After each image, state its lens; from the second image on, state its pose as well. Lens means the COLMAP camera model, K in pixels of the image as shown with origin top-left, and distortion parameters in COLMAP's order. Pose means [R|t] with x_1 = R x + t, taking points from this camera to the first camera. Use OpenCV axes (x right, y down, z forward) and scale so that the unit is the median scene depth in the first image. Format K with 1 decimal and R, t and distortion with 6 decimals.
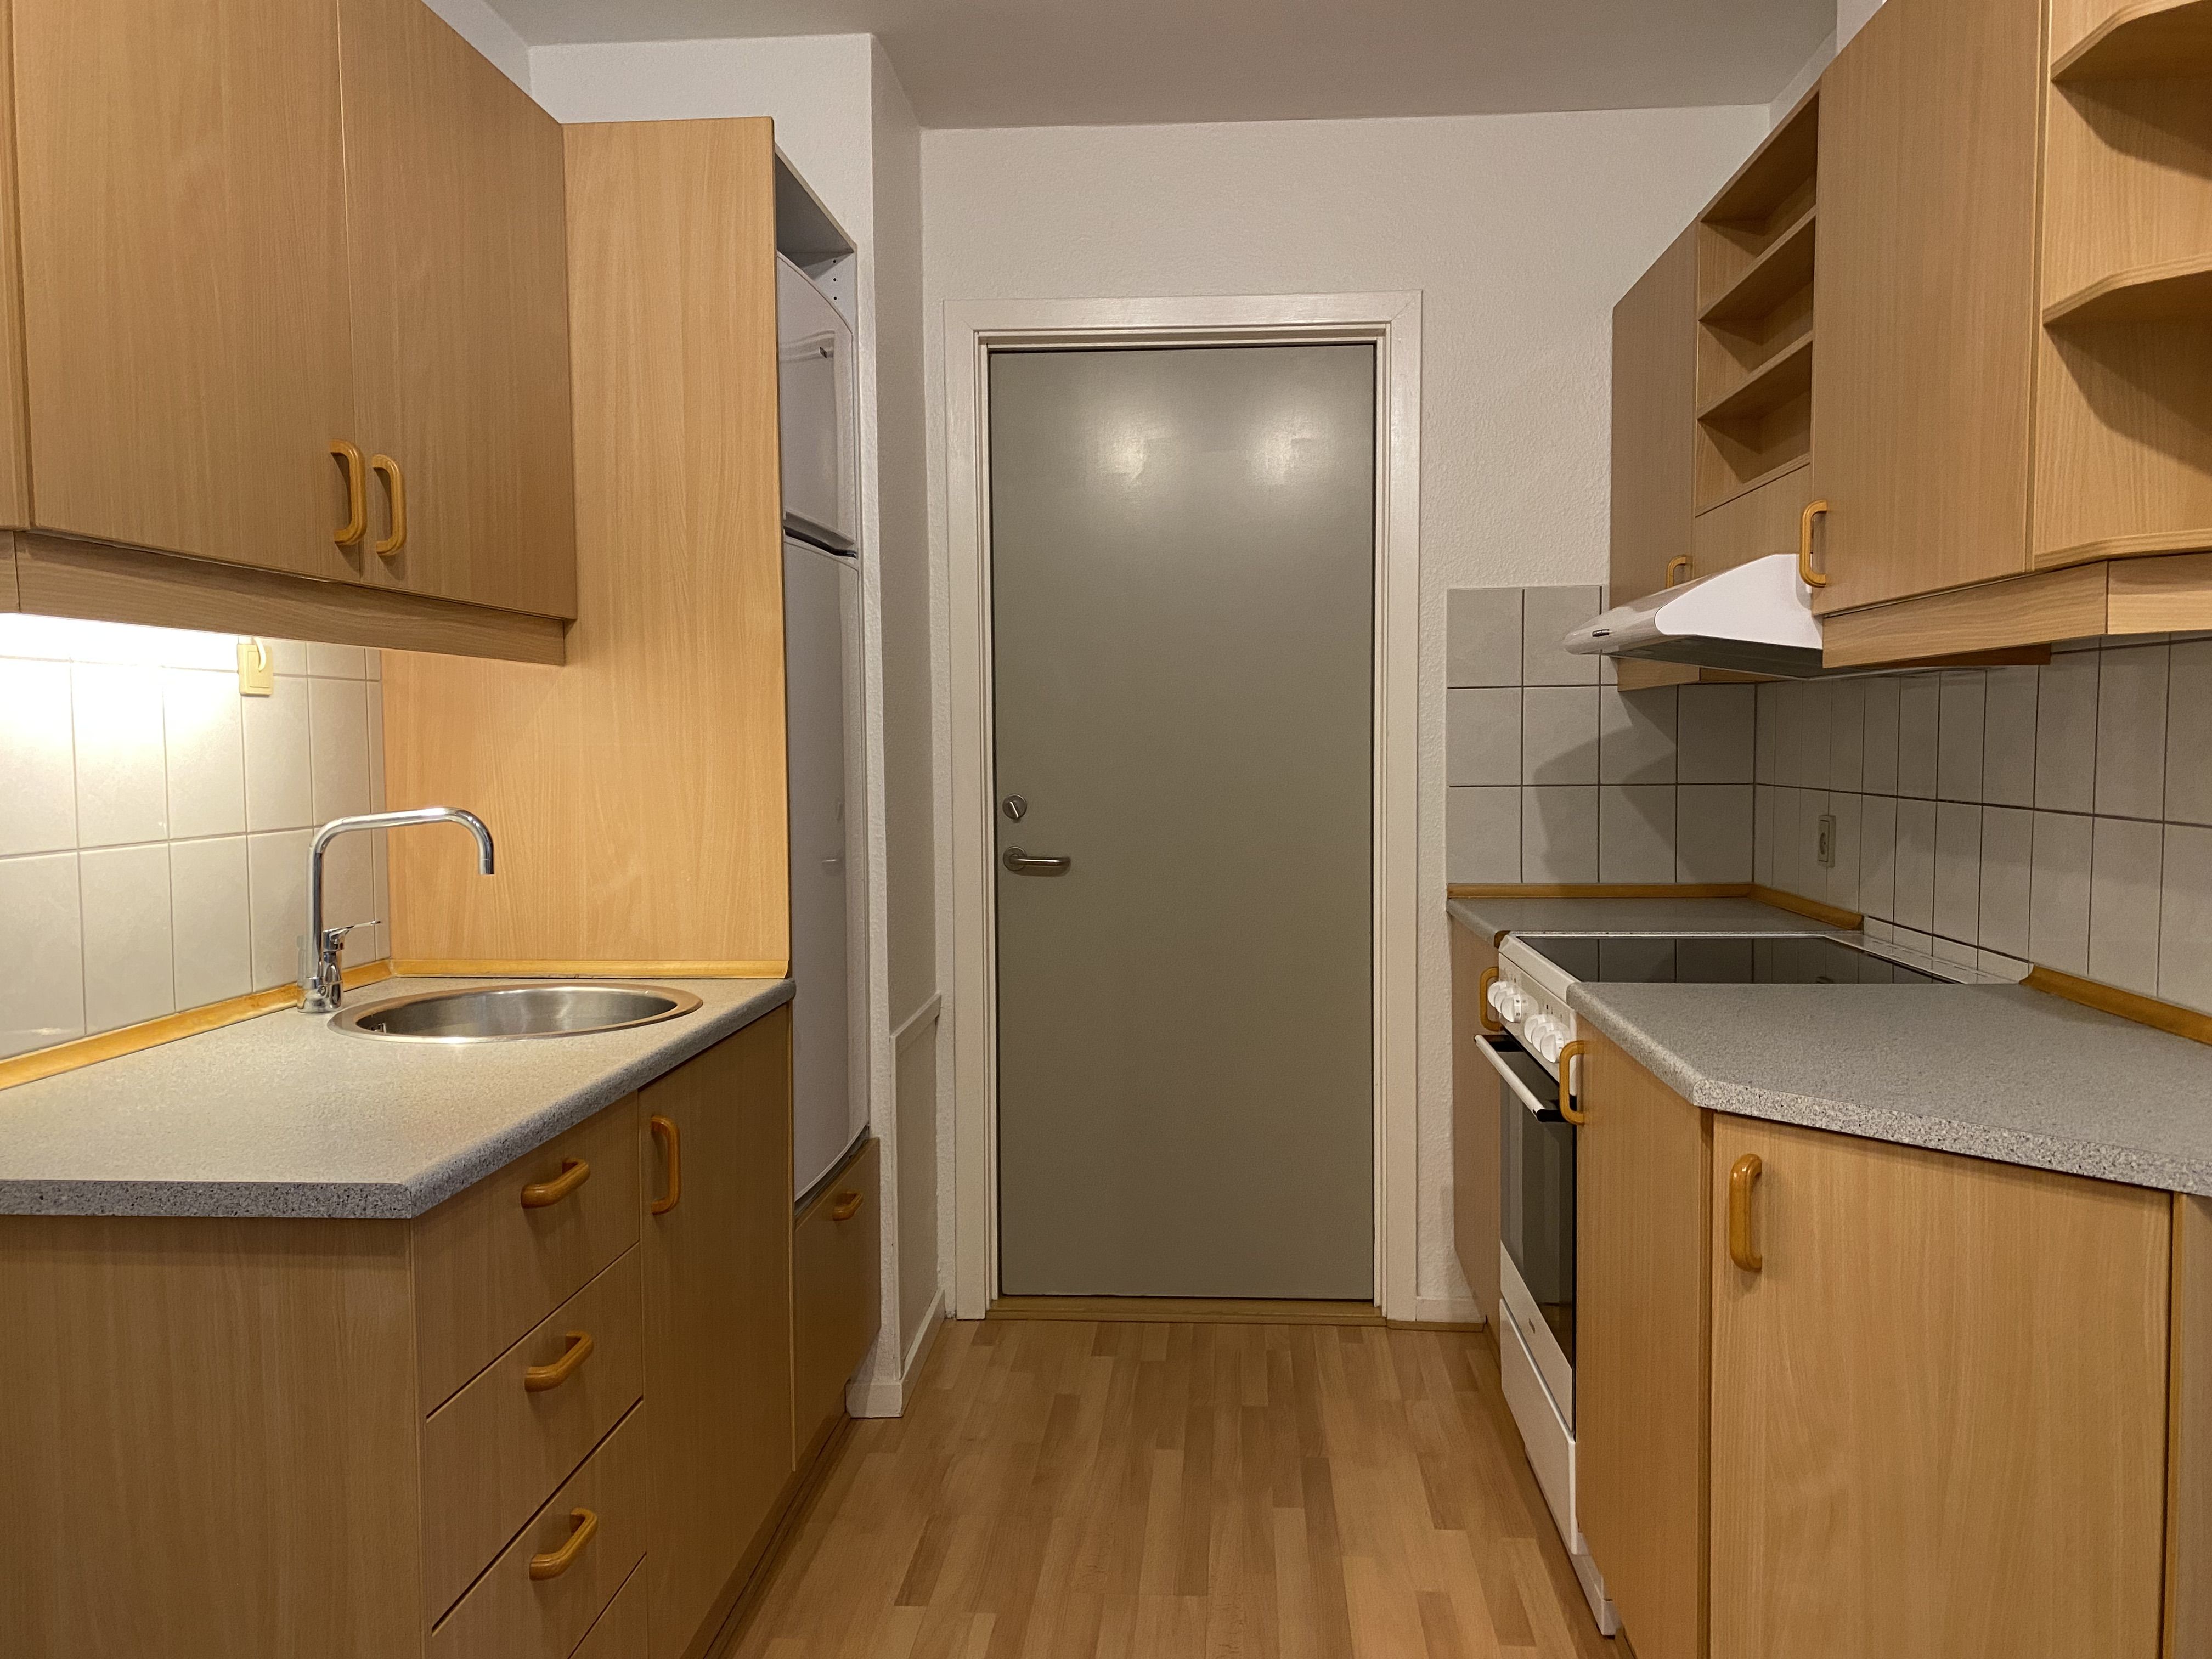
lens RADIAL K [[1685.6, 0, 1114.8], [0, 1685.6, 821.4], [0, 0, 1]] dist [0.057957, -0.080917]
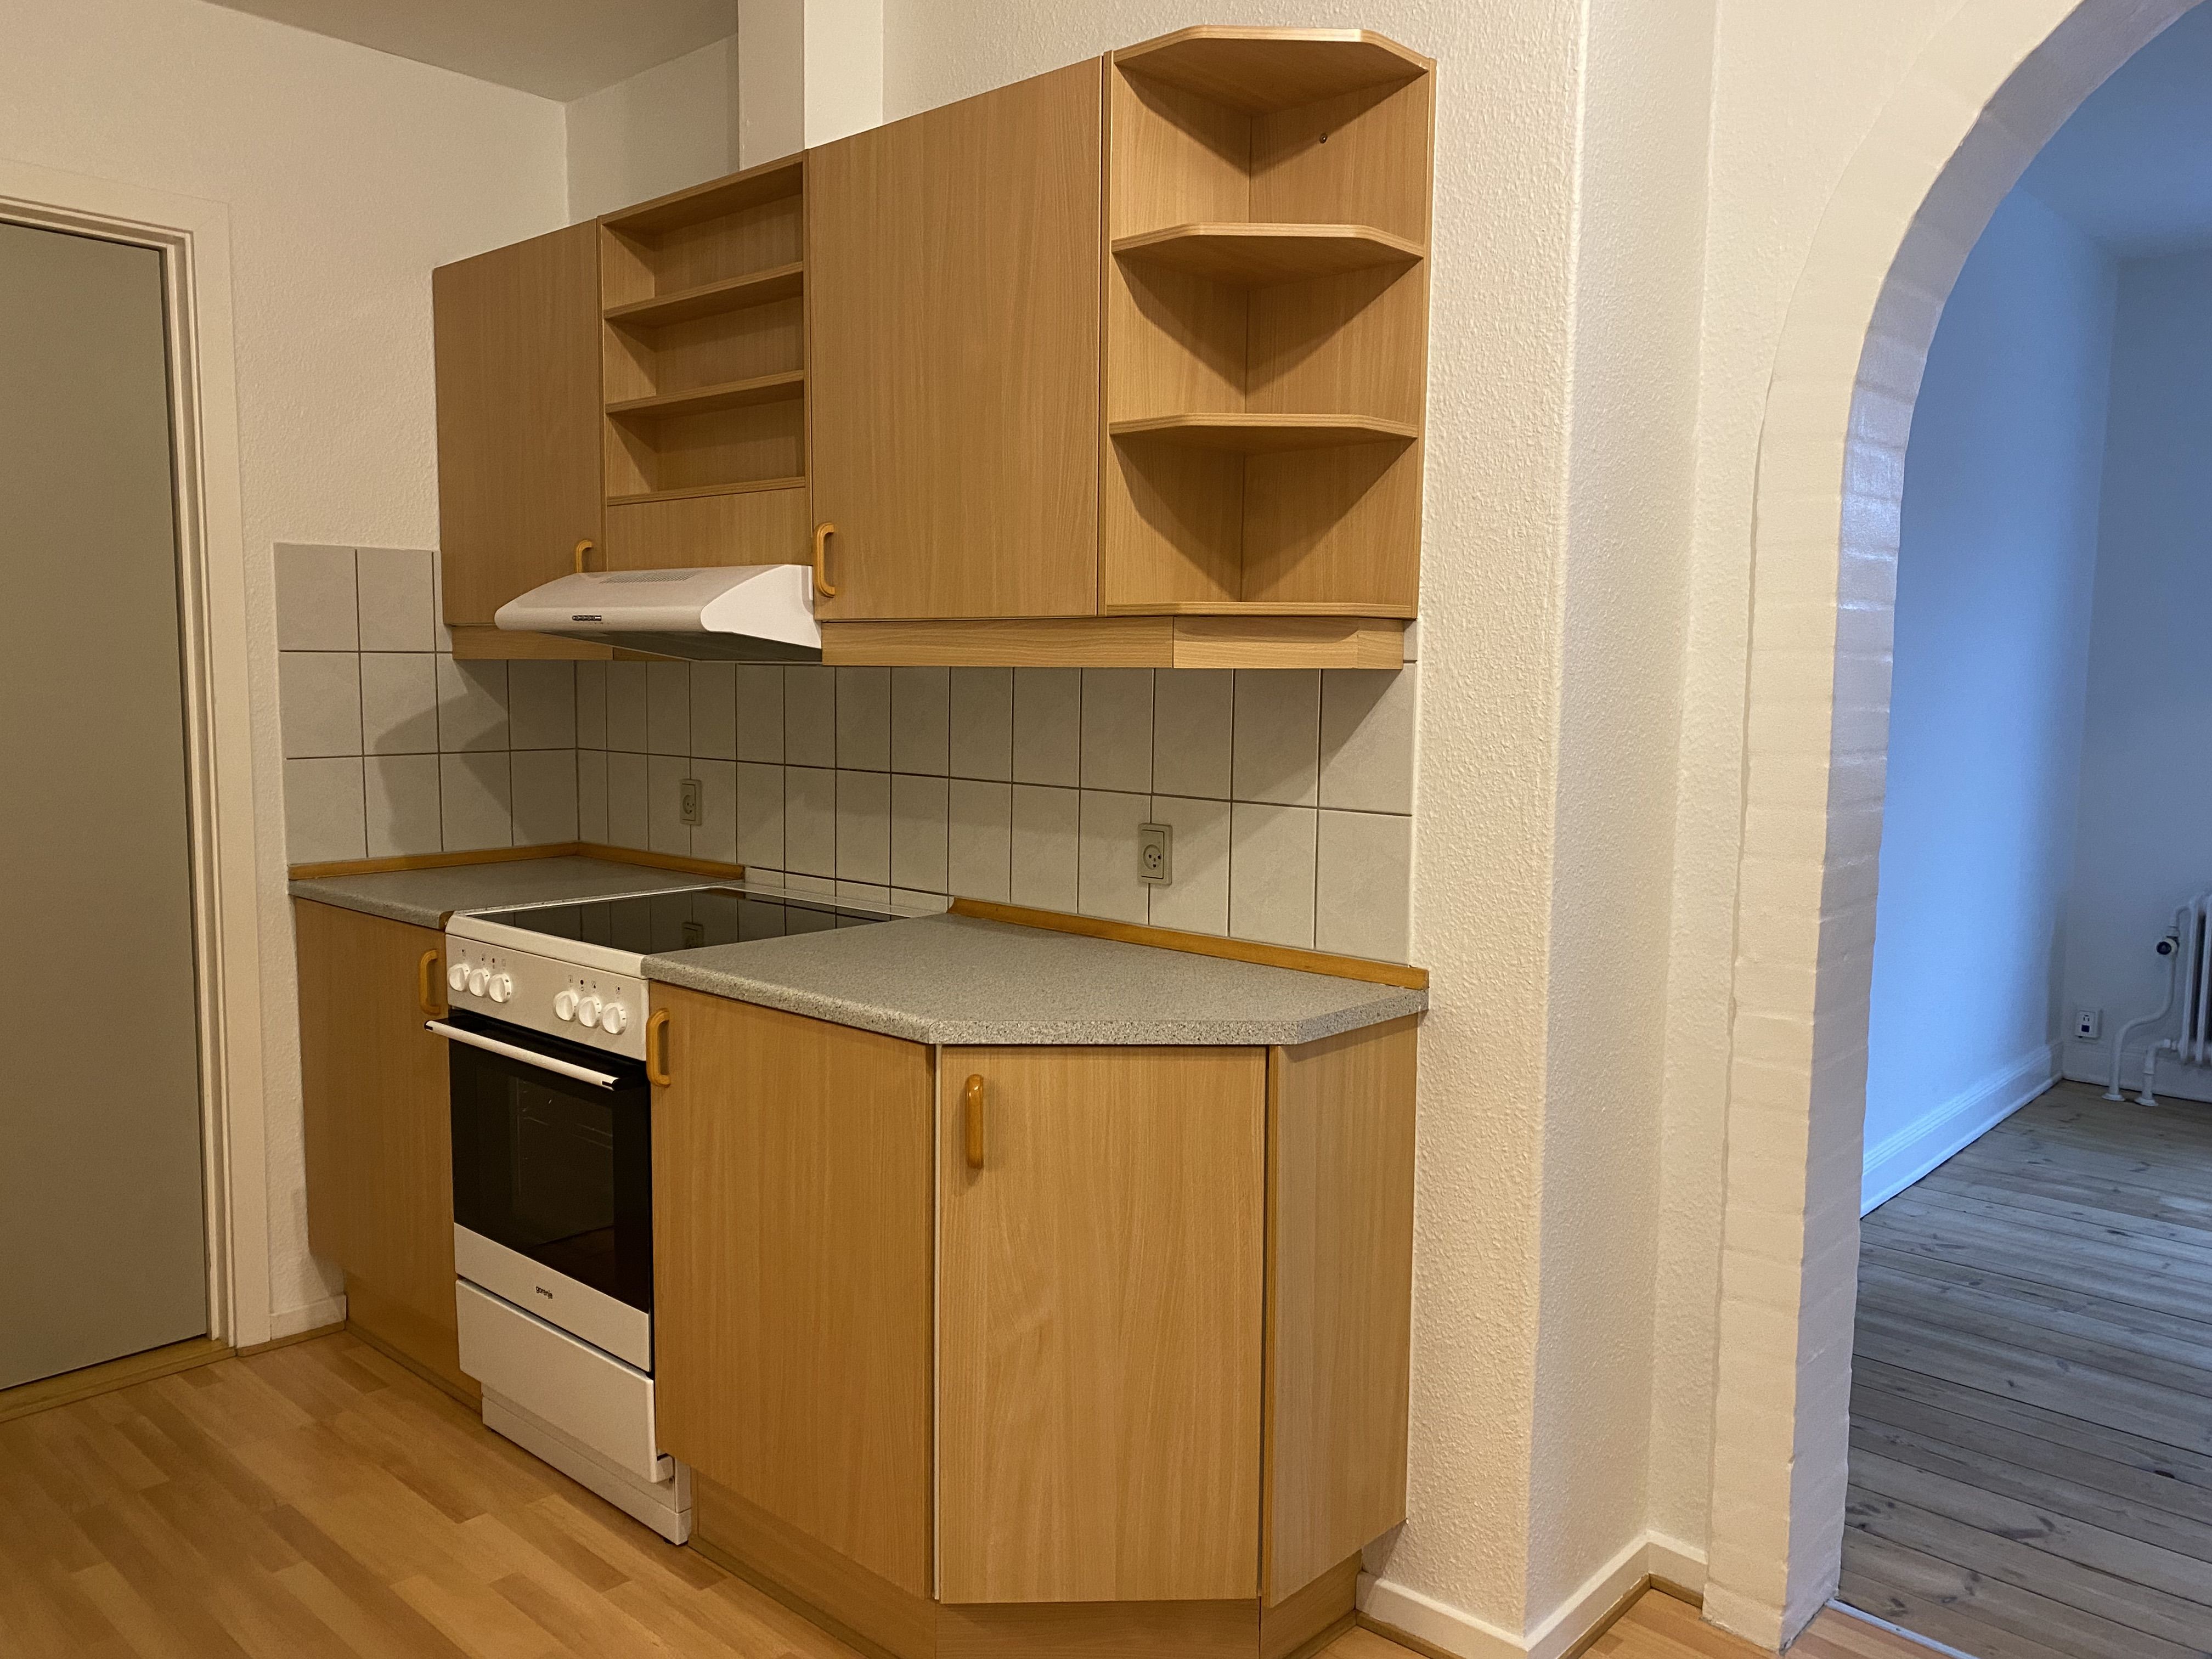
lens RADIAL K [[1685.6, 0, 1085.8], [0, 1685.6, 810.0], [0, 0, 1]] dist [0.057957, -0.080917]
pose [[0.610553, -0.054148, 0.790122, -0.370852], [0.023700, 0.998462, 0.050112, -0.039937], [-0.791621, -0.011870, 0.610898, 0.123420]]
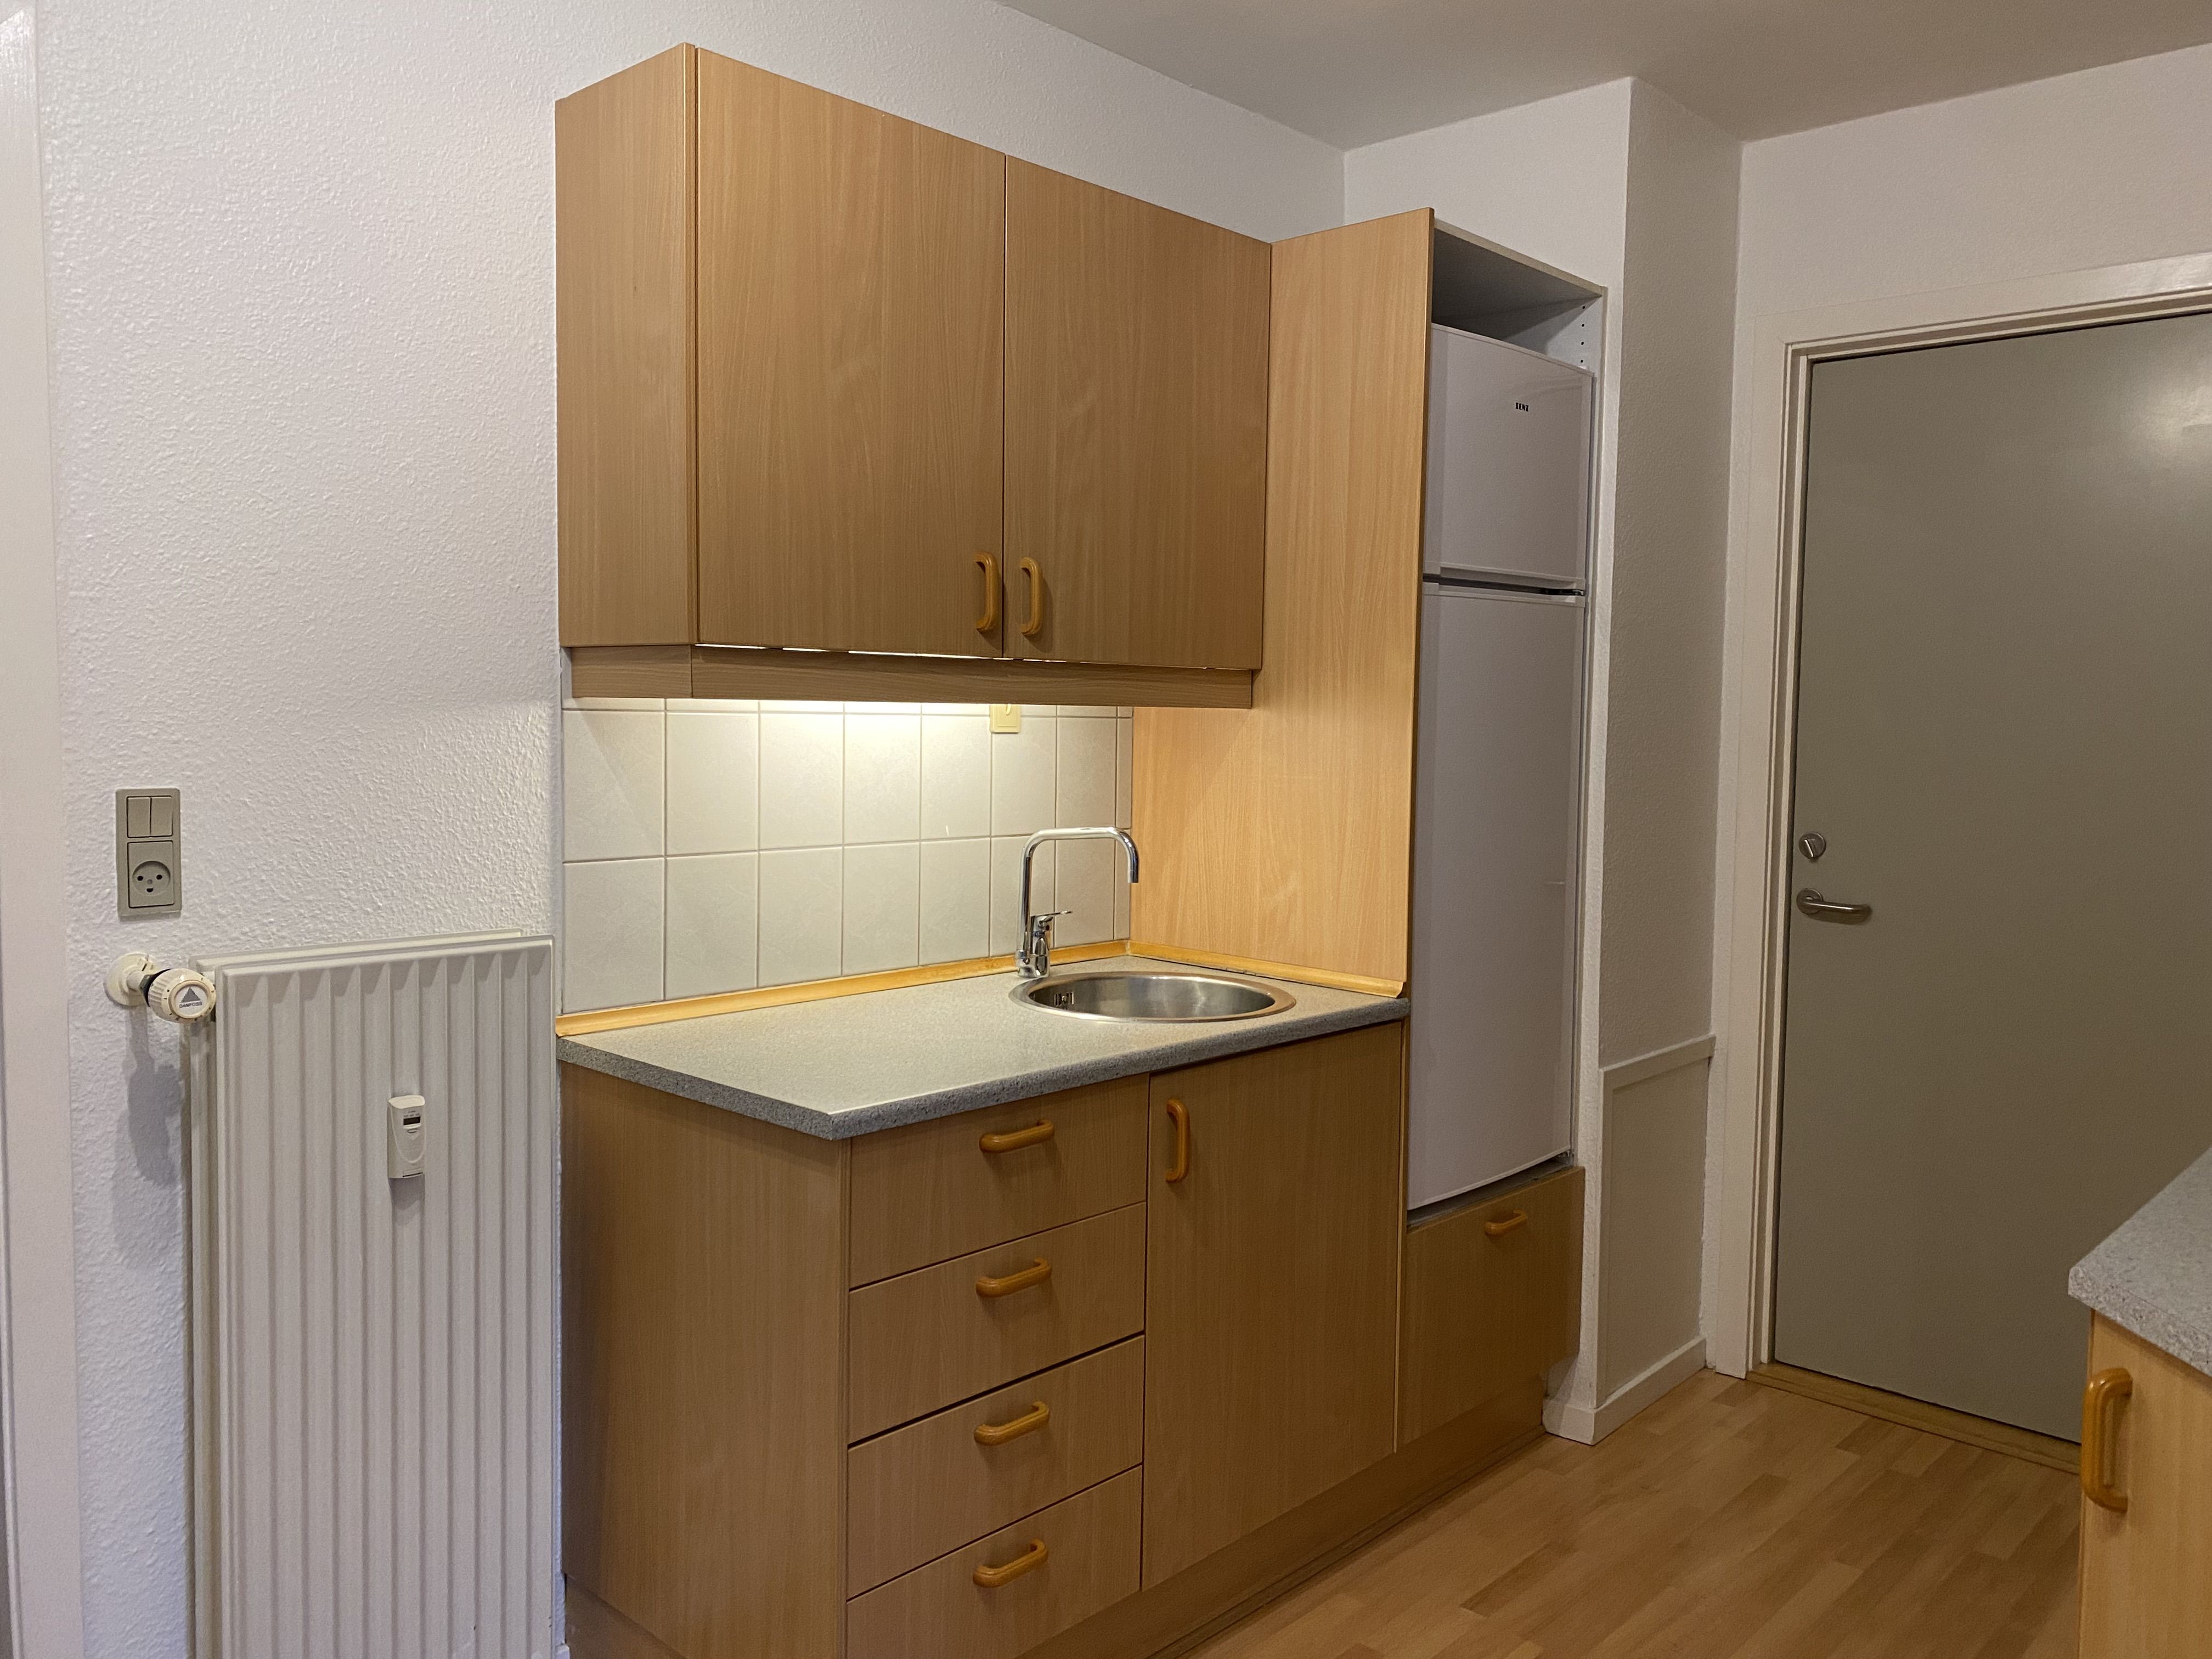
lens RADIAL K [[1685.6, 0, 1115.2], [0, 1685.6, 796.4], [0, 0, 1]] dist [0.057957, -0.080917]
pose [[0.773271, 0.053003, -0.631857, 0.341899], [-0.054058, 0.998383, 0.017592, -0.045896], [0.631767, 0.020553, 0.774886, 0.037280]]
